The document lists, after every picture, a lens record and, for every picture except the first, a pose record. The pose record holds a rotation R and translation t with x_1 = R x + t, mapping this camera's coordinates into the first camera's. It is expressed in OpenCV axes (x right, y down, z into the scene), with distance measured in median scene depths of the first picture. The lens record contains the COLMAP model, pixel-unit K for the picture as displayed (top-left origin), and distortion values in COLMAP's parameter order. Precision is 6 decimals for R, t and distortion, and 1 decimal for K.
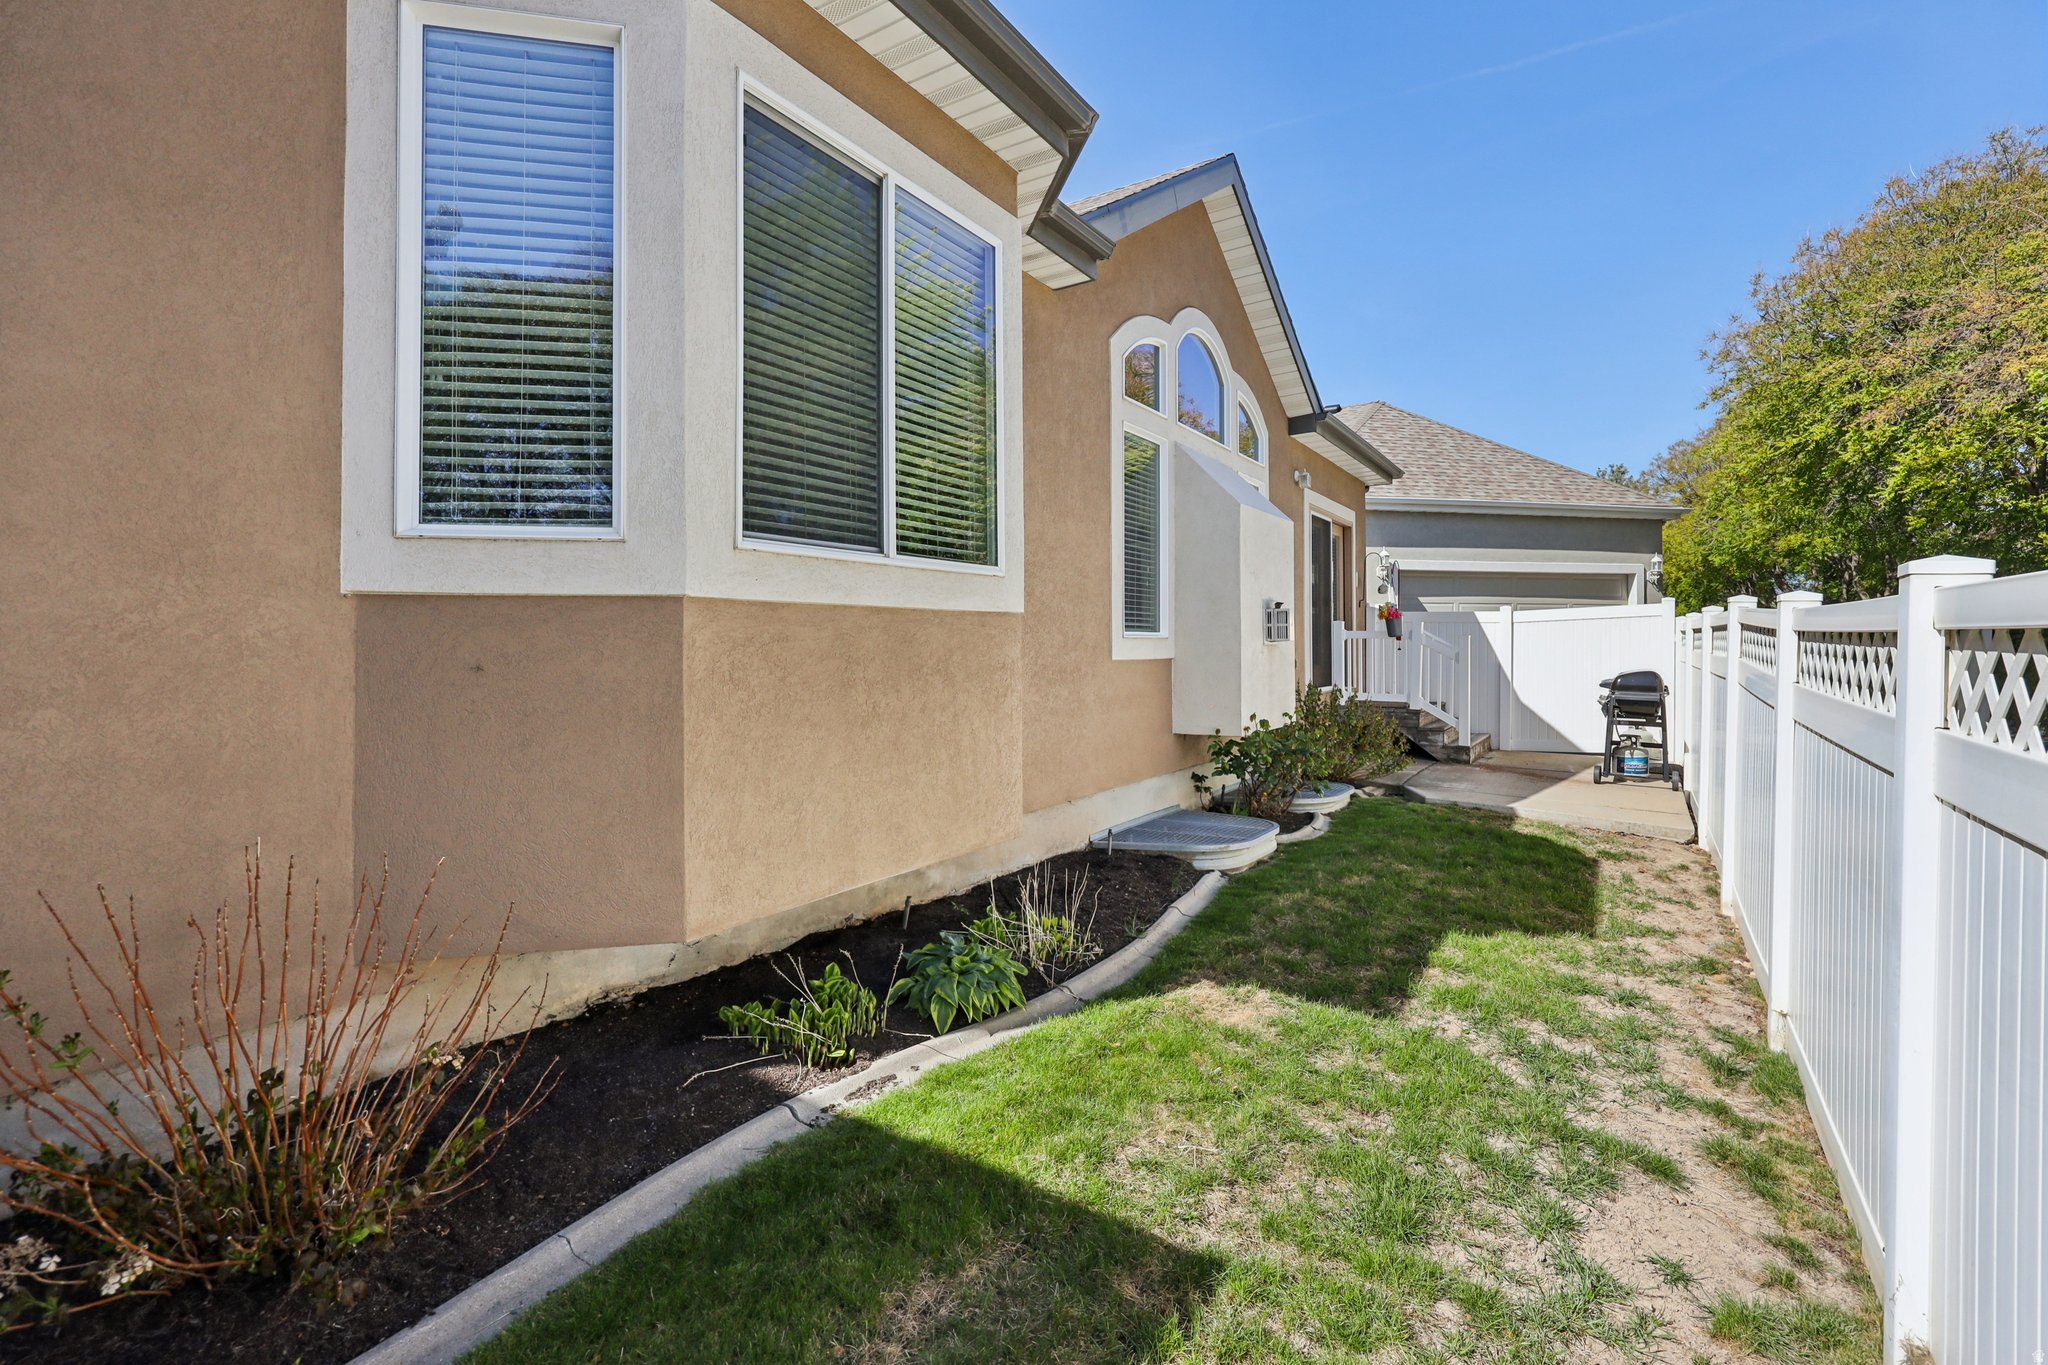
lens RADIAL K [[964.1, 0, 1024.0], [0, 964.1, 682.5], [0, 0, 1]] dist [0.006286, -0.000715]
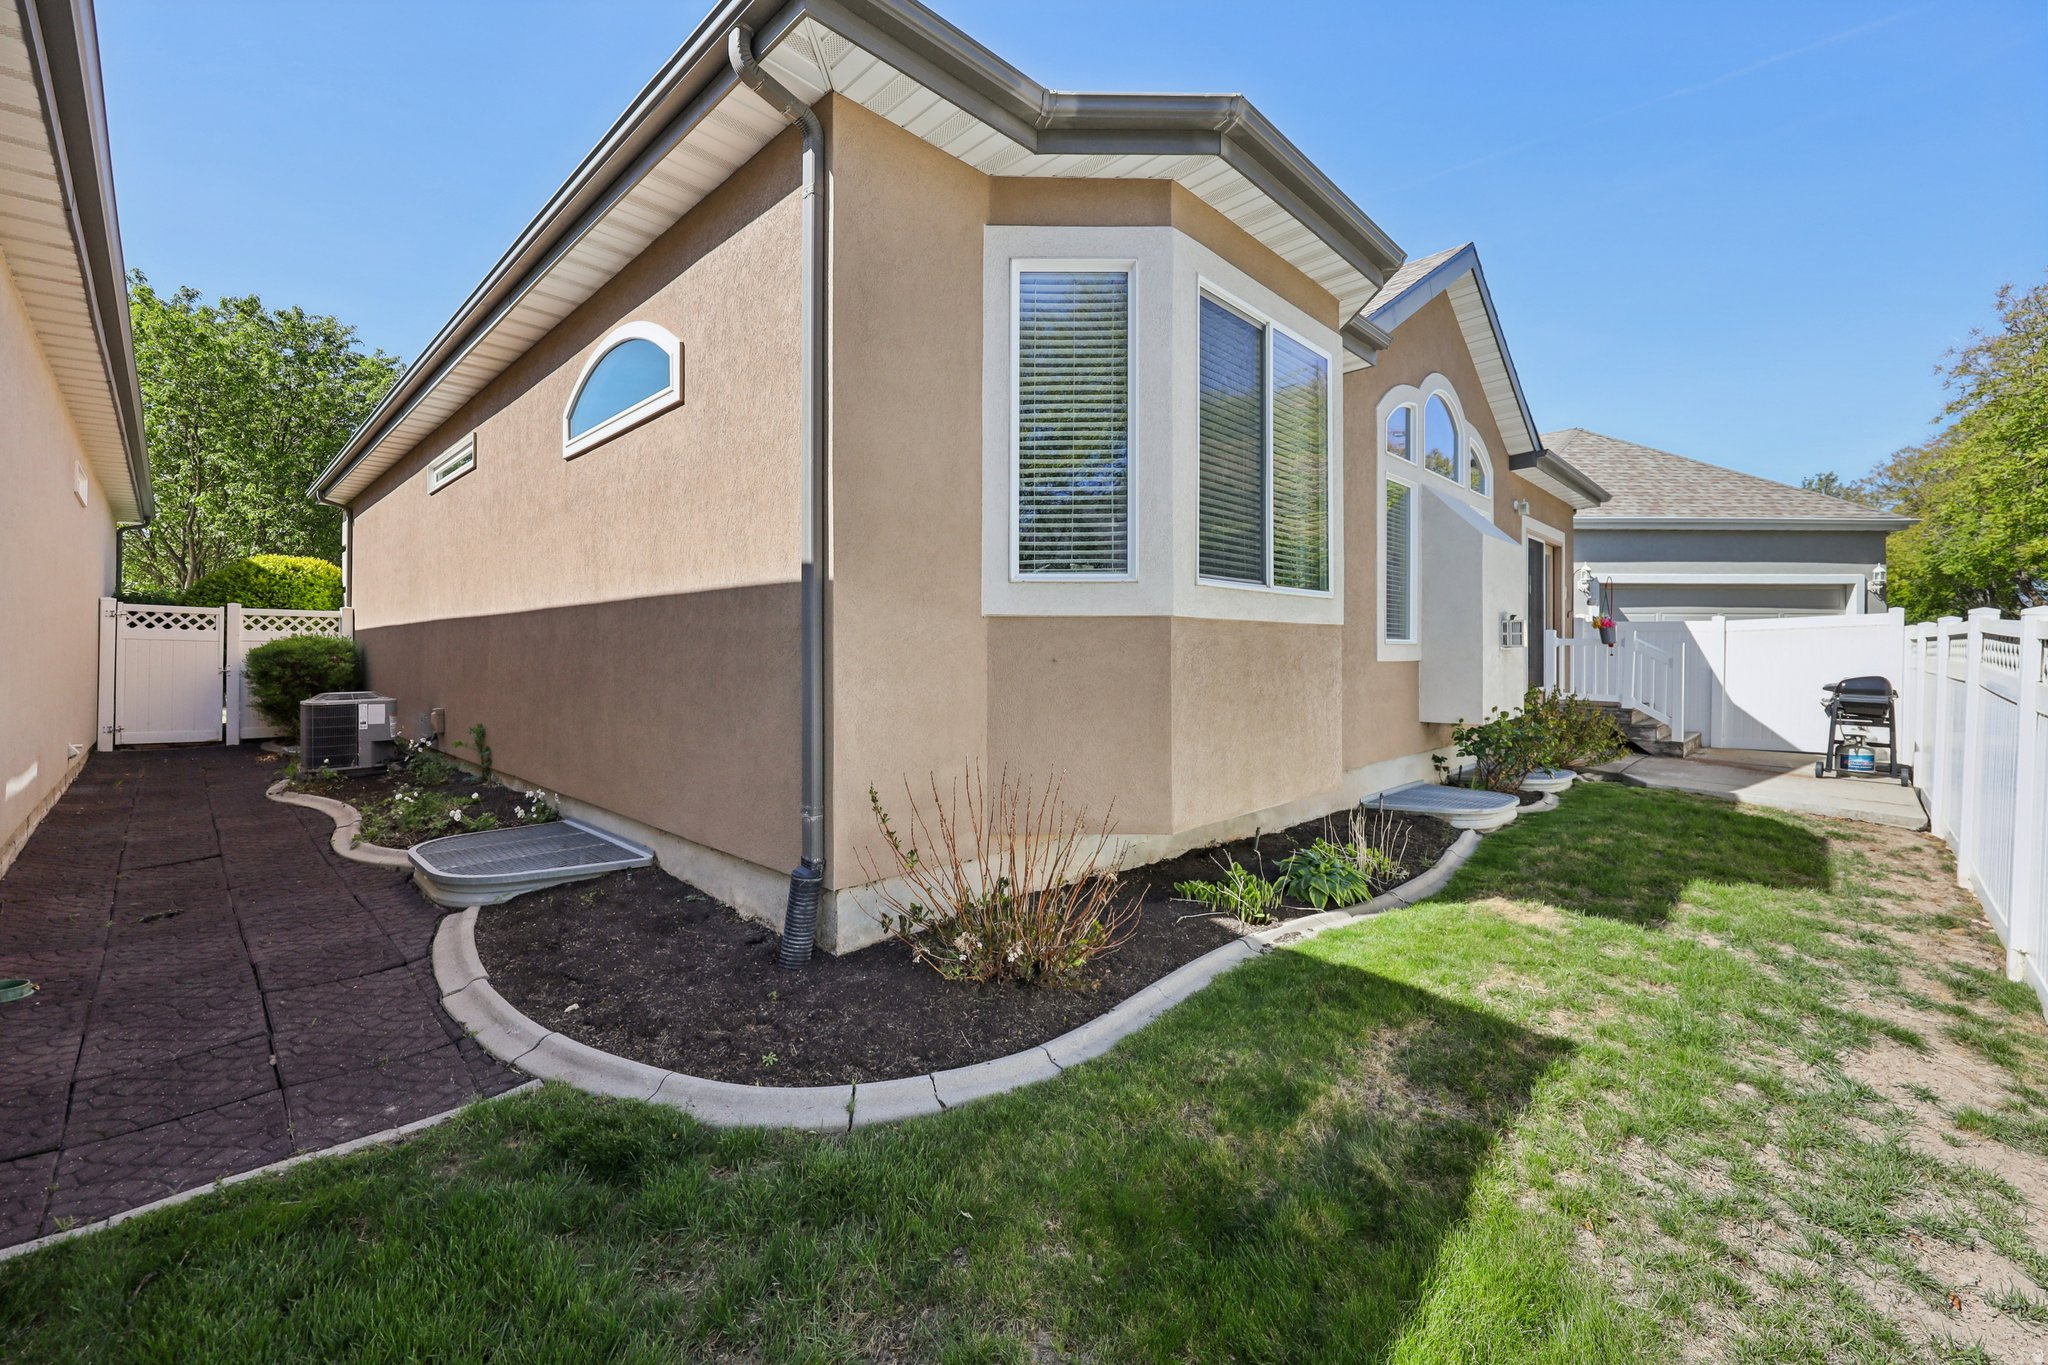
lens RADIAL K [[836.8, 0, 1024.0], [0, 836.8, 682.5], [0, 0, 1]] dist [0.001577, 0.000634]
pose [[0.977935, 0.012673, -0.208523, -0.161322], [-0.012742, 0.999918, 0.001013, 0.011208], [0.208519, 0.001667, 0.978017, -0.209286]]
